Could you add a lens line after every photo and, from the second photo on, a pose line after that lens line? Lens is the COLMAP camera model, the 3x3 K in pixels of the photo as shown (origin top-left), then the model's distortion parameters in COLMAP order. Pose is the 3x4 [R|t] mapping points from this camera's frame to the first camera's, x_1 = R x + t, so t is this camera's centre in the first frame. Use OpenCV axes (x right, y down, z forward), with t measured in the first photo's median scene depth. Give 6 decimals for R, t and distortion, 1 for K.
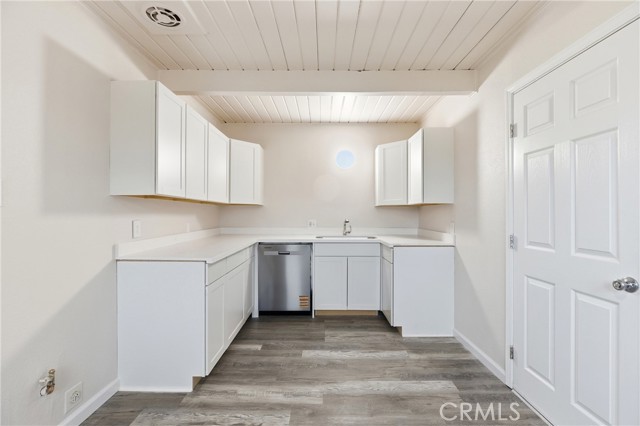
lens RADIAL K [[288.7, 0, 321.1], [0, 288.7, 212.8], [0, 0, 1]] dist [-0.003739, 0.000052]
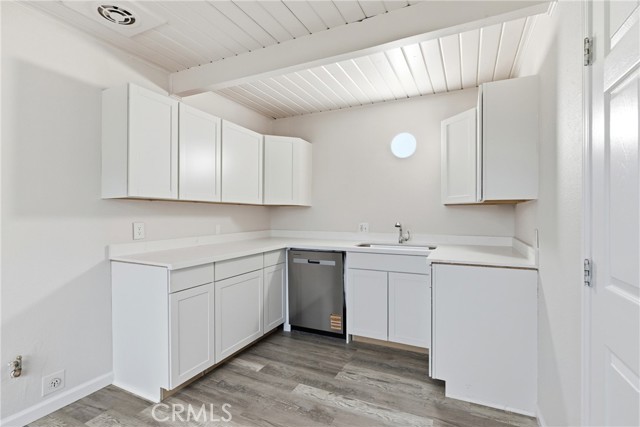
lens RADIAL K [[306.2, 0, 318.1], [0, 306.2, 214.9], [0, 0, 1]] dist [-0.003735, 0.000197]
pose [[0.903301, -0.000449, -0.429006, 0.338231], [0.002200, 0.999991, 0.003587, -0.002639], [0.429001, -0.004184, 0.903294, 0.232292]]
